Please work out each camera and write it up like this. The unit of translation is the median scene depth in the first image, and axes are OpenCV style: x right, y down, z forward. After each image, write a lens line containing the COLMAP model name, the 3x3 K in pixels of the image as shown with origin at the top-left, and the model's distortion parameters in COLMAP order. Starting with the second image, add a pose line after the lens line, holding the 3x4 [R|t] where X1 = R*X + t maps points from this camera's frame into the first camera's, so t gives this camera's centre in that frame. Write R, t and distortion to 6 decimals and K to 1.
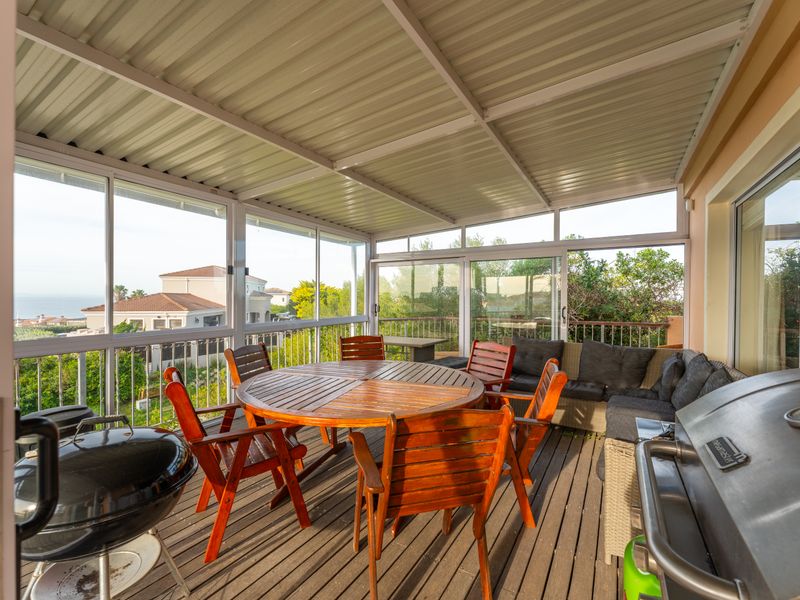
lens RADIAL K [[354.3, 0, 403.5], [0, 354.3, 299.9], [0, 0, 1]] dist [-0.005575, -0.000464]
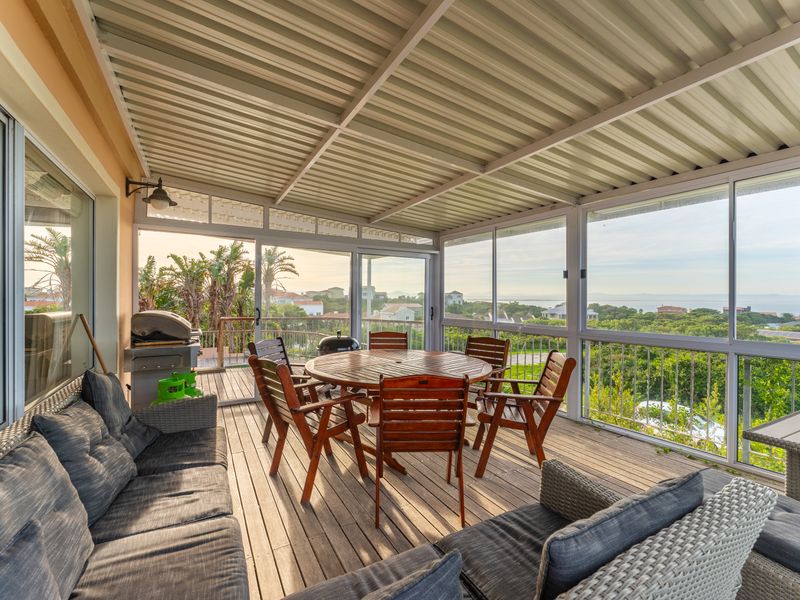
lens RADIAL K [[354.3, 0, 403.0], [0, 354.3, 300.4], [0, 0, 1]] dist [-0.005575, -0.000464]
pose [[-0.475429, -0.019614, -0.879535, 0.764510], [-0.033872, 0.999418, -0.003978, 0.022023], [0.879102, 0.027900, -0.475817, 1.216965]]
